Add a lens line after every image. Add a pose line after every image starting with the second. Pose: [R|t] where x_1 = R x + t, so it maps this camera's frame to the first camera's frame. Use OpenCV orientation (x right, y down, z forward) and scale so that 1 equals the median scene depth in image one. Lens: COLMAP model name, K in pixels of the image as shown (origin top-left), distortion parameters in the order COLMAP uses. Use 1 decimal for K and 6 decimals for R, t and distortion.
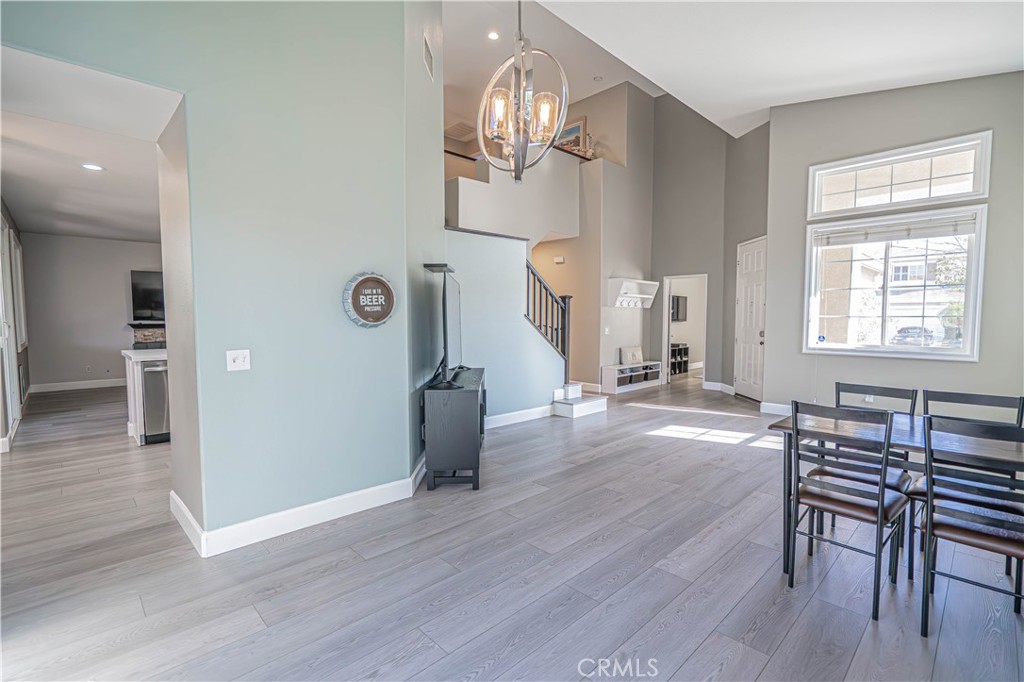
lens RADIAL K [[465.9, 0, 516.9], [0, 465.9, 346.2], [0, 0, 1]] dist [-0.004284, 0.004605]
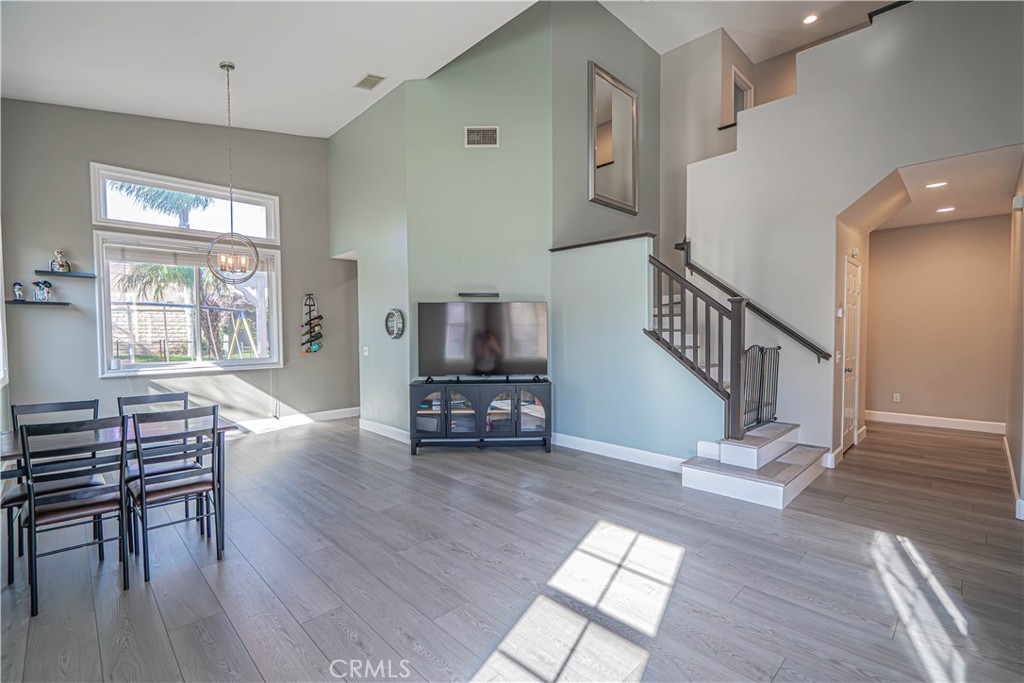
lens RADIAL K [[465.9, 0, 516.5], [0, 465.9, 341.4], [0, 0, 1]] dist [-0.004284, 0.004605]
pose [[0.004001, 0.026145, -0.999650, 1.122969], [-0.056226, 0.998083, 0.025879, -0.077387], [0.998410, 0.056103, 0.005464, 1.092477]]
